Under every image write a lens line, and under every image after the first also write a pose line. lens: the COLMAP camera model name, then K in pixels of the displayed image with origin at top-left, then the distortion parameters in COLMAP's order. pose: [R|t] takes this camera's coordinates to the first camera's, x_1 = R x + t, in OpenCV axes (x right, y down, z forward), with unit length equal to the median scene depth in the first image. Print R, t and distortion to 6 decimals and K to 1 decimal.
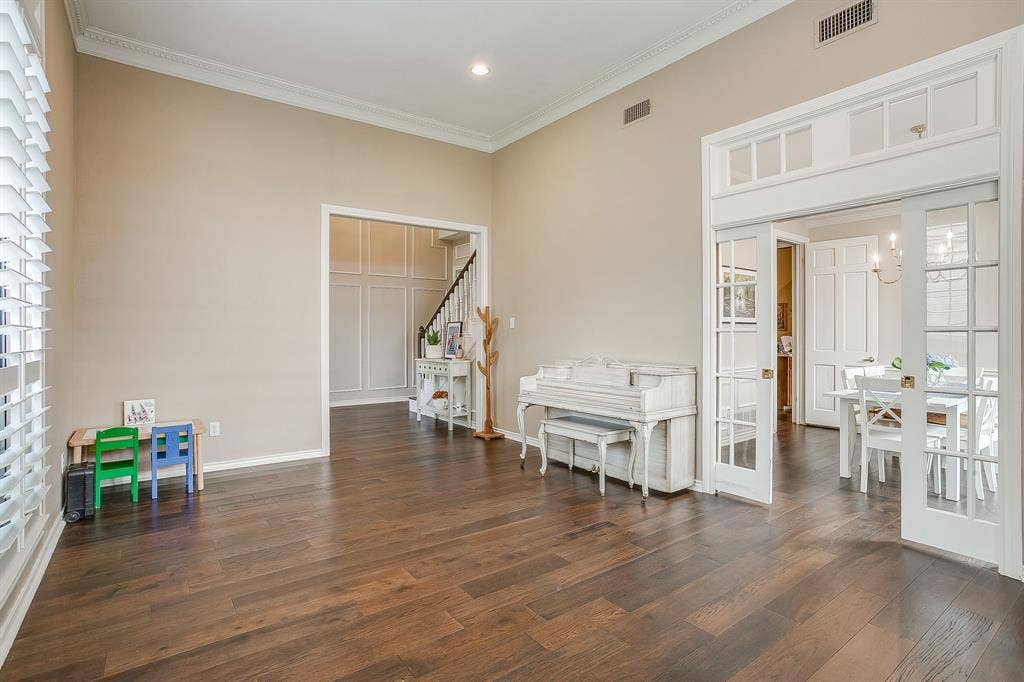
lens RADIAL K [[497.8, 0, 510.2], [0, 497.8, 337.5], [0, 0, 1]] dist [-0.006901, -0.000253]
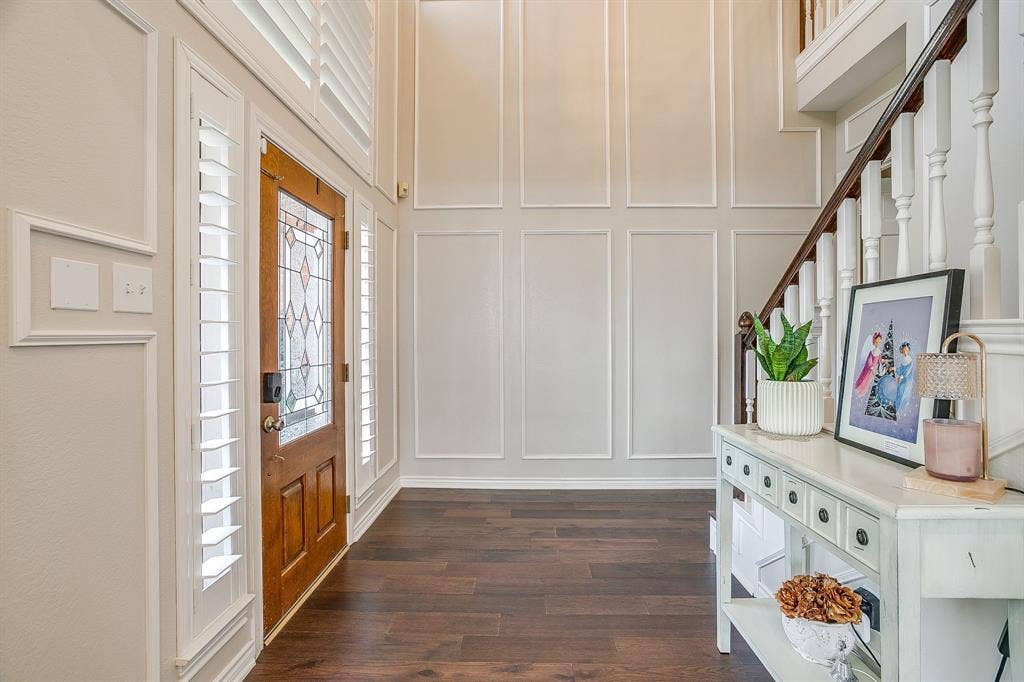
lens RADIAL K [[497.8, 0, 510.8], [0, 497.8, 338.9], [0, 0, 1]] dist [-0.006901, -0.000253]
pose [[0.787813, -0.000352, -0.615914, -0.108491], [-0.002257, 0.999991, -0.003459, -0.004581], [0.615910, 0.004115, 0.787806, 0.712431]]
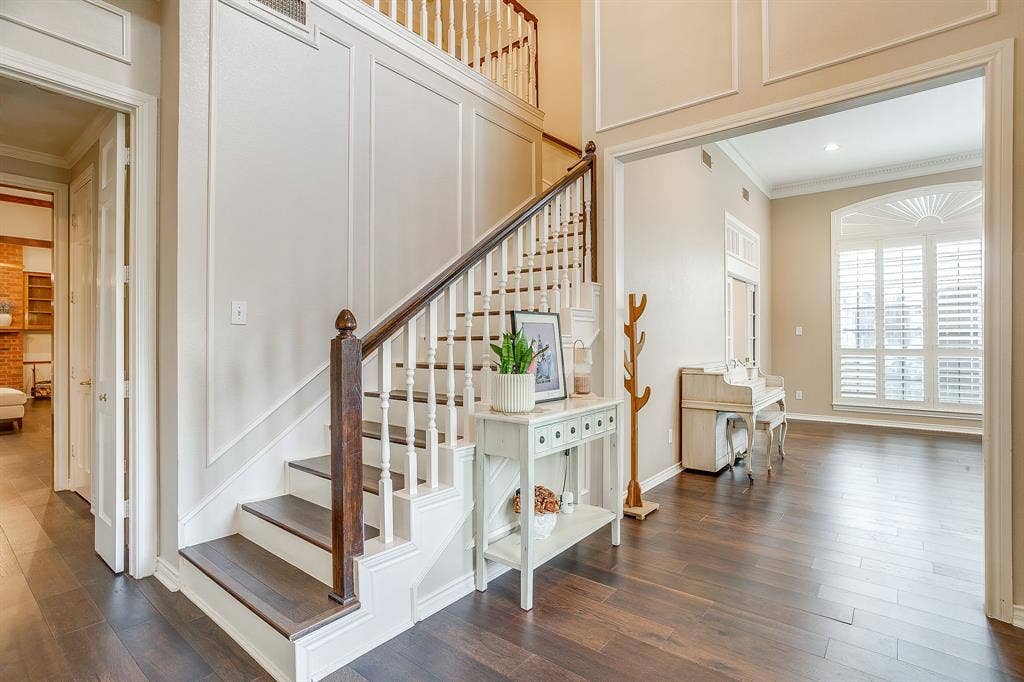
lens RADIAL K [[497.8, 0, 514.1], [0, 497.8, 341.0], [0, 0, 1]] dist [-0.006901, -0.000253]
pose [[-0.250548, 0.000440, 0.968104, -0.498389], [0.002513, 0.999997, 0.000196, -0.007133], [-0.968101, 0.002482, -0.250548, 1.092768]]
